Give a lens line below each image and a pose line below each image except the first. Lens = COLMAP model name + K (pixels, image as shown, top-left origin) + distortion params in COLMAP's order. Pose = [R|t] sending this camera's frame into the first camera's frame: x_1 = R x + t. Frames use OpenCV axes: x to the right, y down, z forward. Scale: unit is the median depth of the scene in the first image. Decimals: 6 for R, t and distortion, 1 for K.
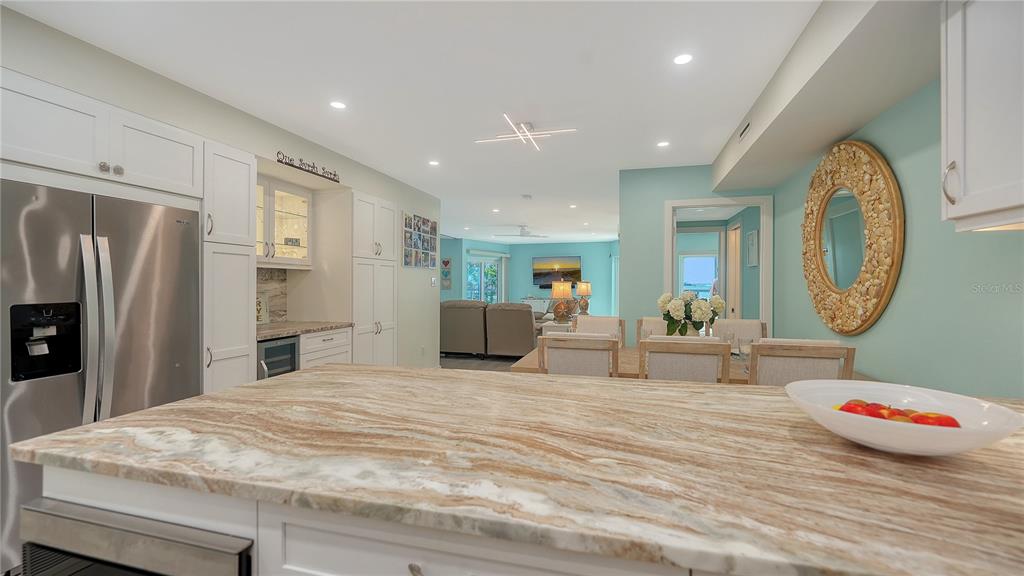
lens RADIAL K [[415.1, 0, 512.0], [0, 415.1, 288.0], [0, 0, 1]] dist [-0.002704, -0.000160]
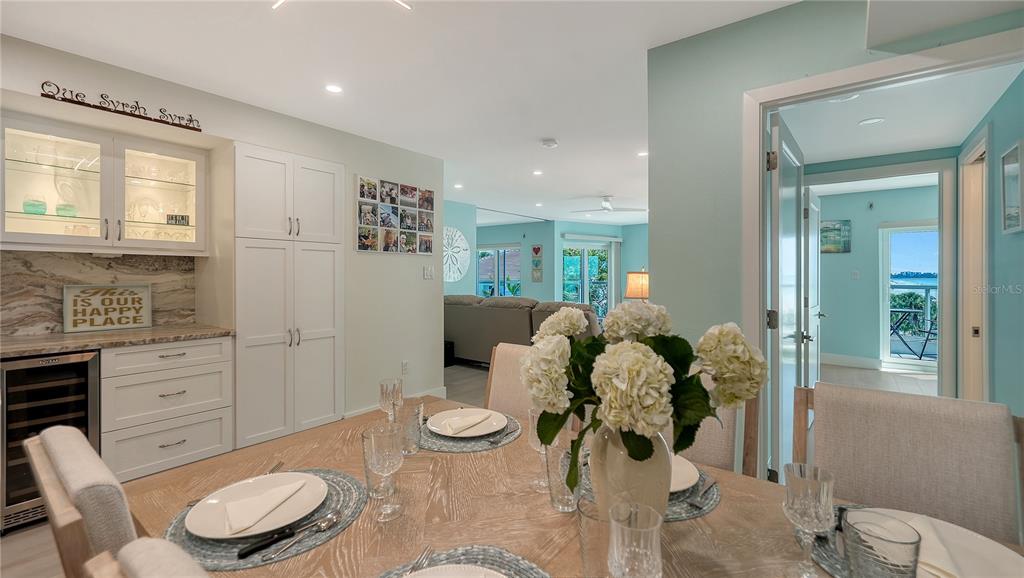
lens RADIAL K [[428.5, 0, 511.6], [0, 428.5, 277.6], [0, 0, 1]] dist [0.001820, 0.000253]
pose [[0.926466, 0.003252, -0.376364, 0.301727], [-0.004910, 0.999982, -0.003446, -0.005626], [0.376346, 0.005041, 0.926465, 0.460036]]
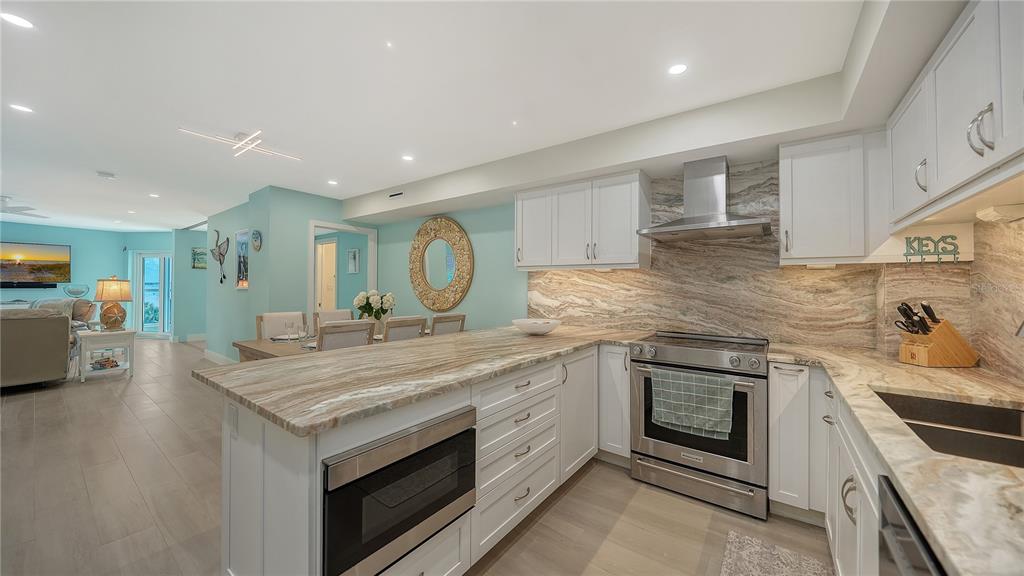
lens RADIAL K [[359.0, 0, 512.0], [0, 359.0, 288.0], [0, 0, 1]] dist [-0.000212, 0.000019]
pose [[0.363877, 0.001346, 0.931446, -0.414813], [-0.001857, 0.999998, -0.000719, -0.000889], [-0.931445, -0.001468, 0.363879, 0.019865]]
